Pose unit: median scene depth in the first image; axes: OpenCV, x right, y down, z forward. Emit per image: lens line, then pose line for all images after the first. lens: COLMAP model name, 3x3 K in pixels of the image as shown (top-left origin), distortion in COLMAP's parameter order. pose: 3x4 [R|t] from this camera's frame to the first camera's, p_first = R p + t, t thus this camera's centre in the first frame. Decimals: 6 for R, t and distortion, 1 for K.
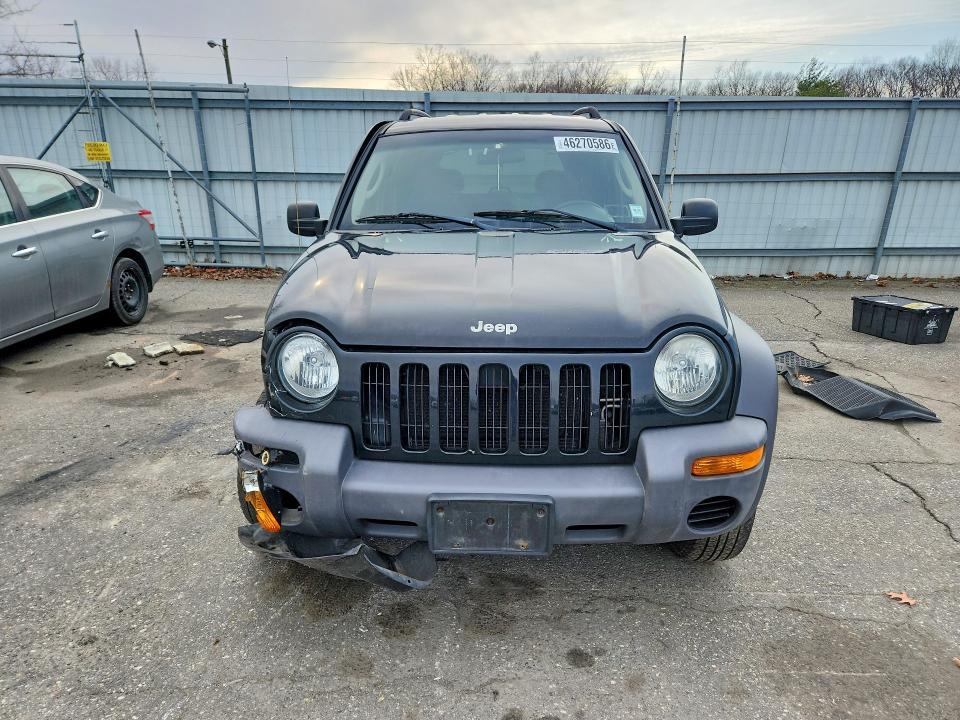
lens RADIAL K [[676.7, 0, 470.1], [0, 676.7, 363.1], [0, 0, 1]] dist [0.068207, -0.046918]
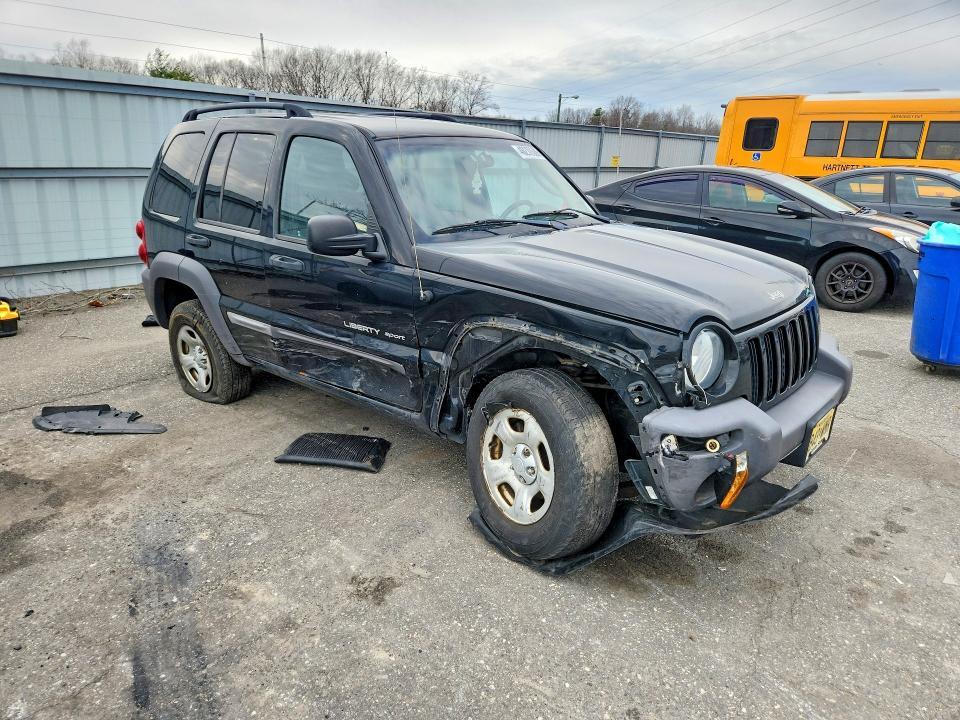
lens RADIAL K [[676.7, 0, 470.1], [0, 676.7, 363.1], [0, 0, 1]] dist [0.068207, -0.046918]
pose [[0.617469, -0.236368, 0.750241, -1.208299], [0.224385, 0.967083, 0.120010, -0.190882], [-0.753912, 0.094240, 0.650181, 0.516854]]
